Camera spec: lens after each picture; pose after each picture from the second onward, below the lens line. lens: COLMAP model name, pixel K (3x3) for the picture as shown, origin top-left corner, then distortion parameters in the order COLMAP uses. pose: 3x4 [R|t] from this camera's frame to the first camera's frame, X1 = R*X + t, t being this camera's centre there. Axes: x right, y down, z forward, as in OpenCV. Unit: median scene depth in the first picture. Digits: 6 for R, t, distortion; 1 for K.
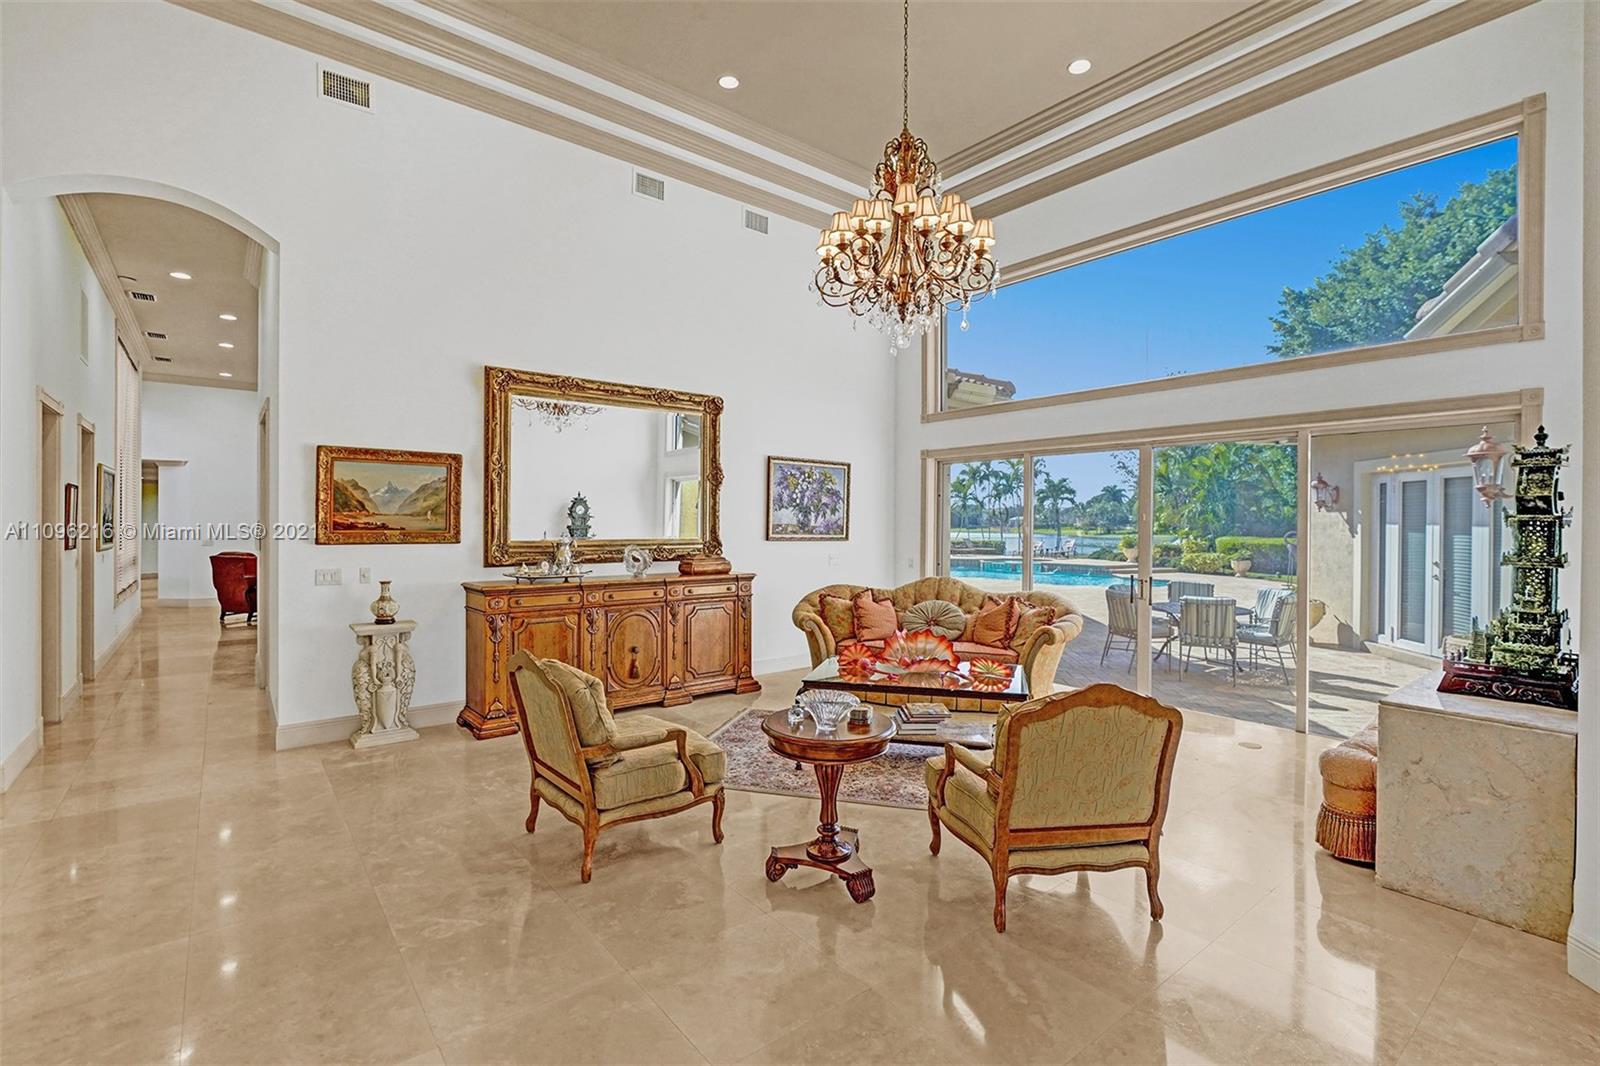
lens RADIAL K [[727.1, 0, 801.8], [0, 727.1, 525.8], [0, 0, 1]] dist [-0.007220, 0.000356]
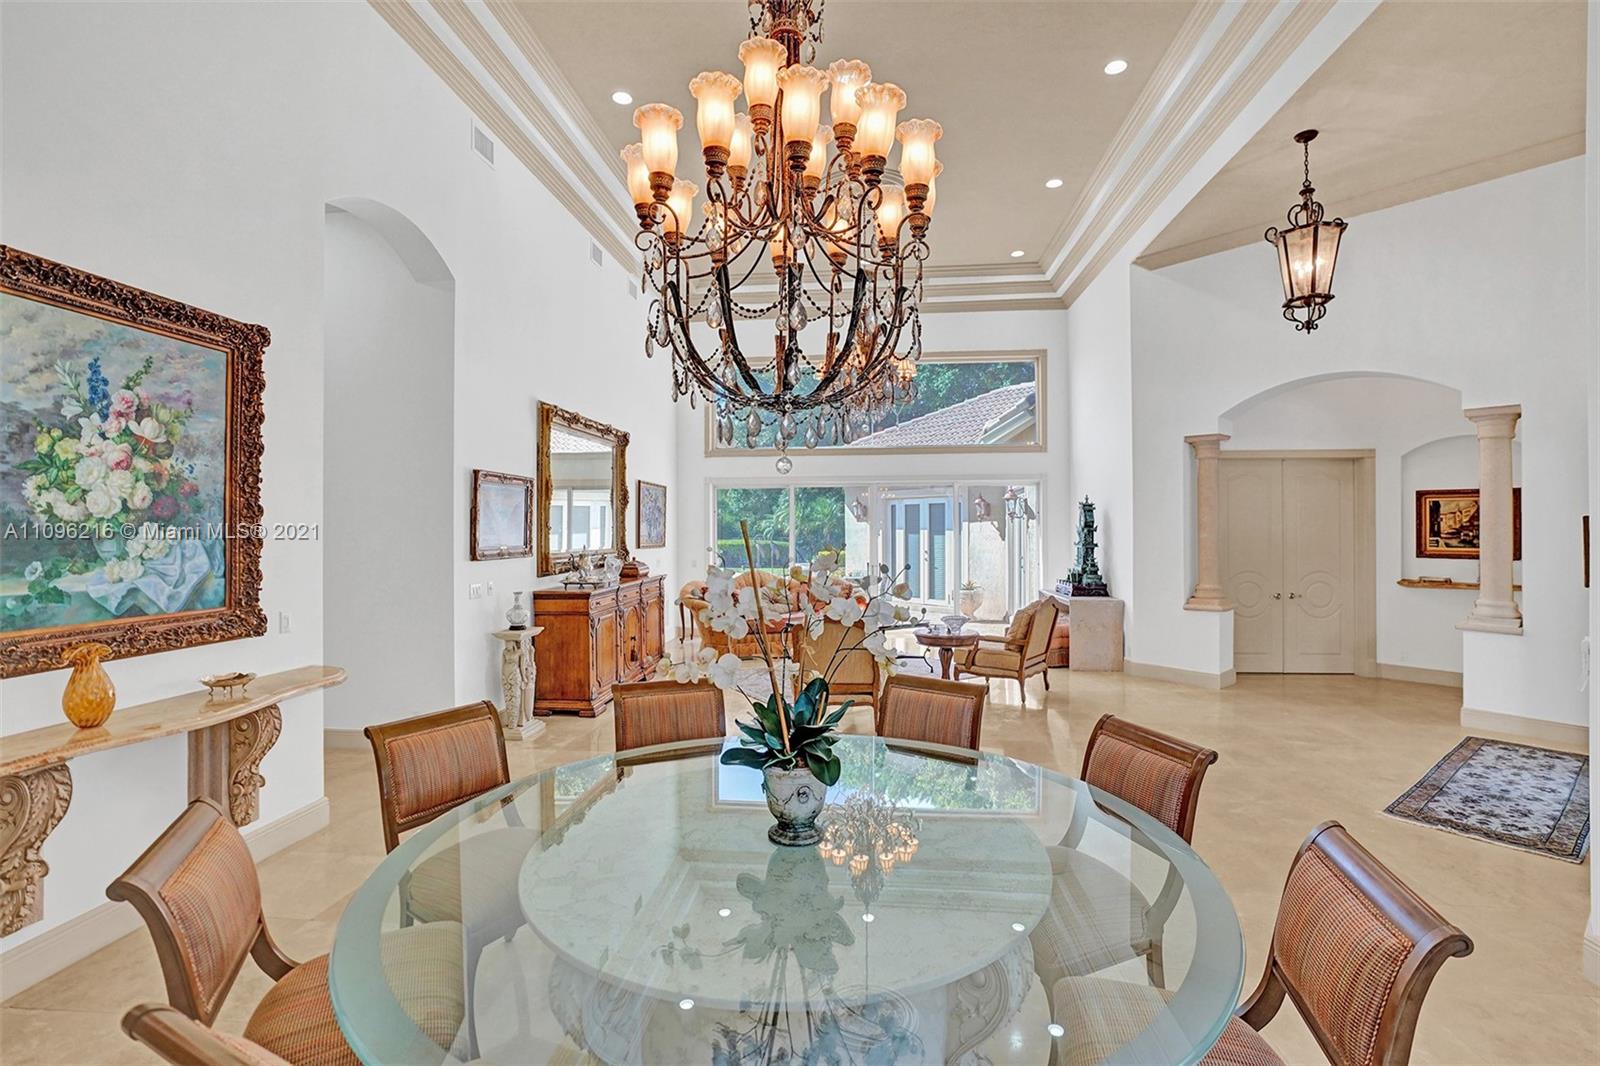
lens RADIAL K [[727.1, 0, 801.8], [0, 727.1, 525.8], [0, 0, 1]] dist [-0.007220, 0.000356]
pose [[0.703771, -0.005287, 0.710407, -0.907170], [0.008018, 0.999968, -0.000501, -0.017466], [-0.710381, 0.006049, 0.703791, -0.096495]]
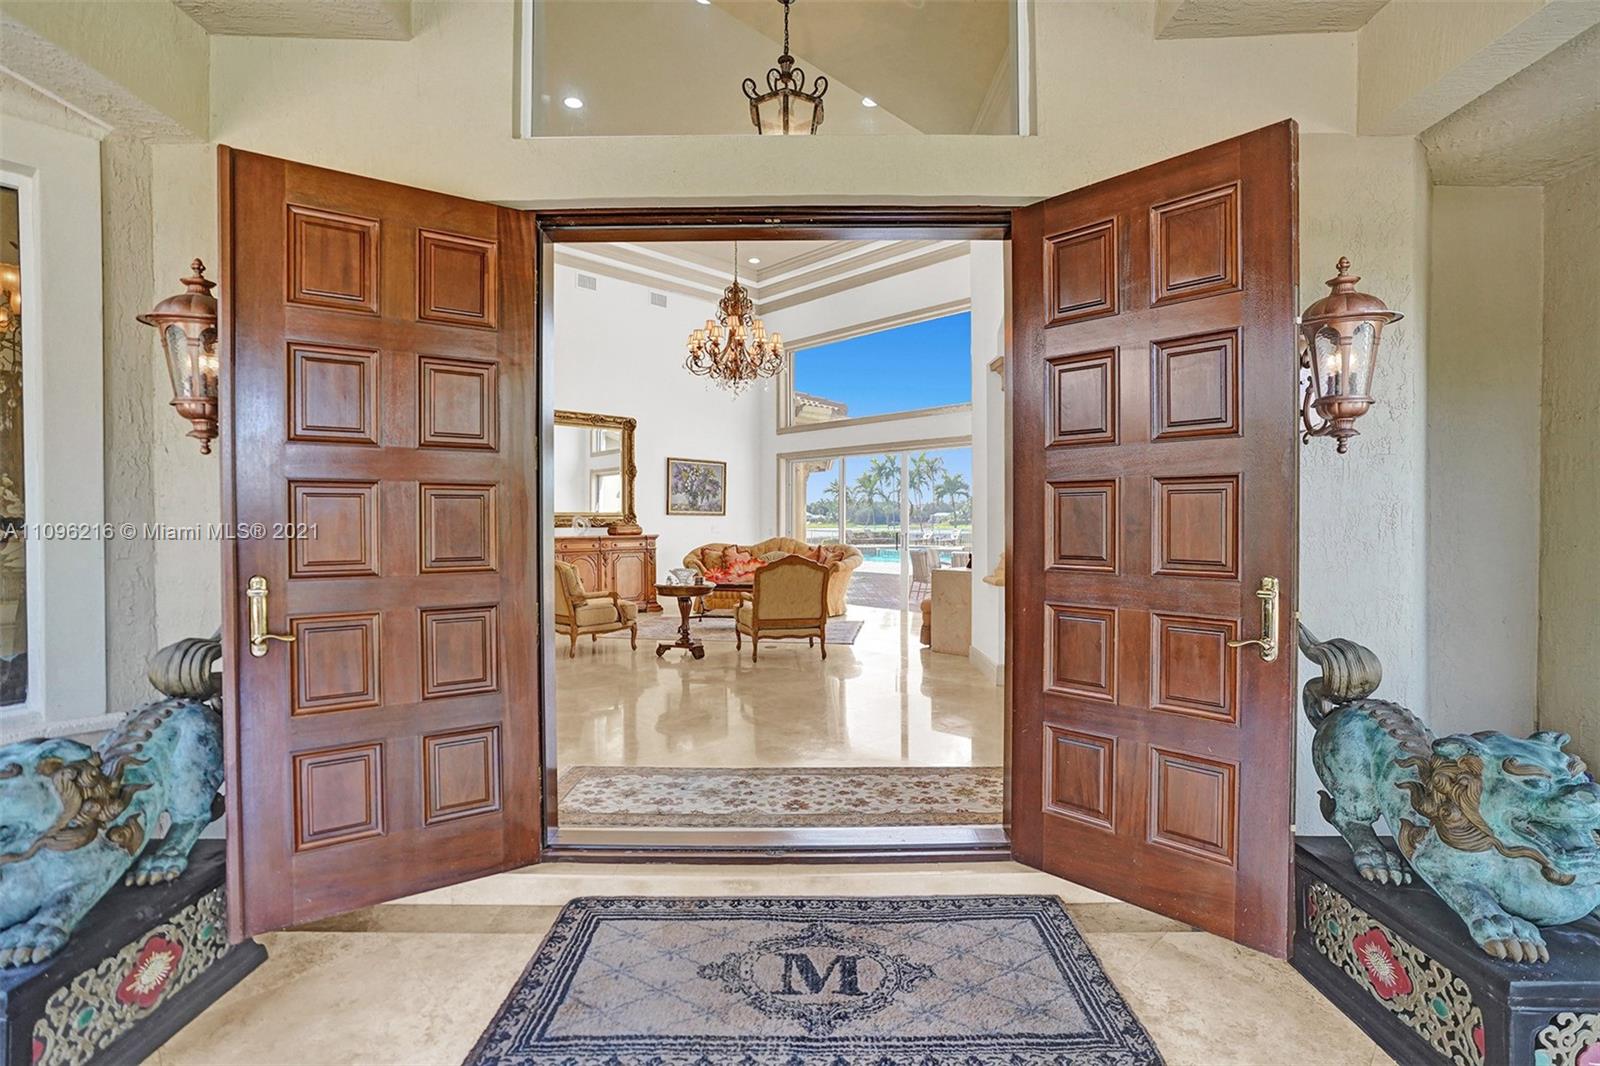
lens RADIAL K [[744.6, 0, 809.8], [0, 744.6, 532.7], [0, 0, 1]] dist [-0.056605, 0.026881]
pose [[0.993336, -0.009726, 0.114841, 0.080028], [0.008309, 0.999883, 0.012810, 0.047752], [-0.114952, -0.011770, 0.993301, -0.646905]]
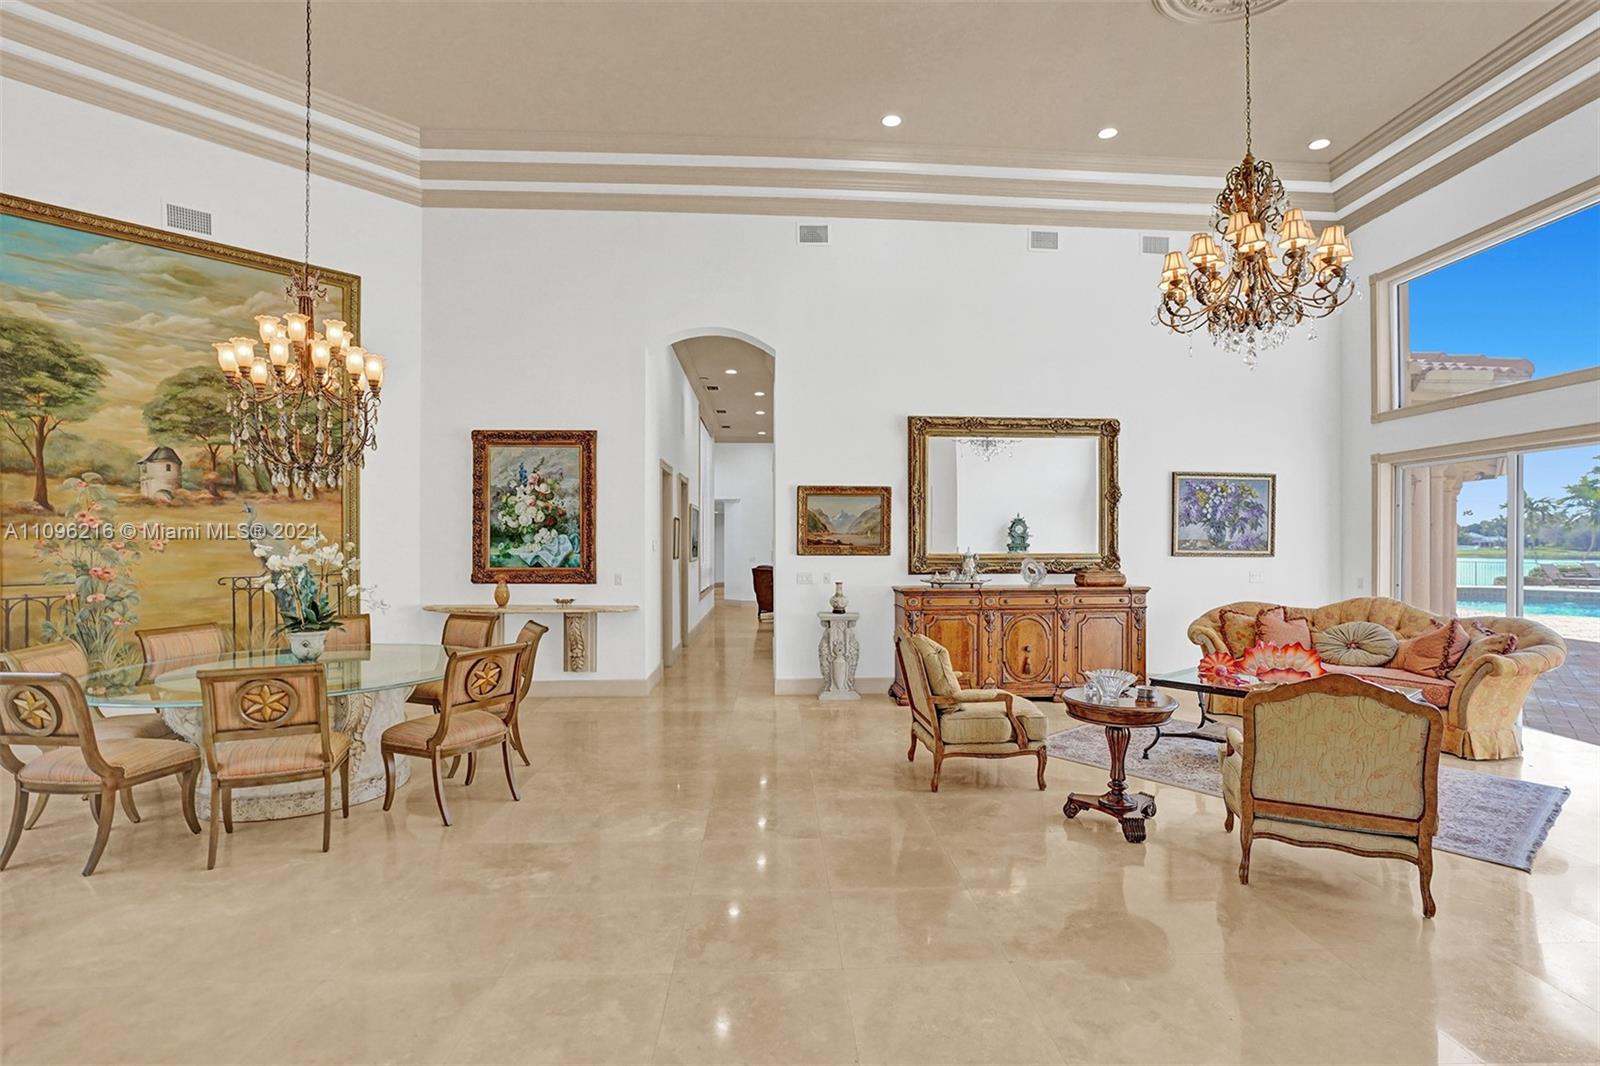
lens RADIAL K [[757.7, 0, 810.8], [0, 757.7, 541.6], [0, 0, 1]] dist [-0.057885, 0.027253]
pose [[0.812297, -0.007835, -0.583191, 0.182464], [0.002222, 0.999944, -0.010340, 0.011906], [0.583240, 0.007104, 0.812269, -0.163031]]
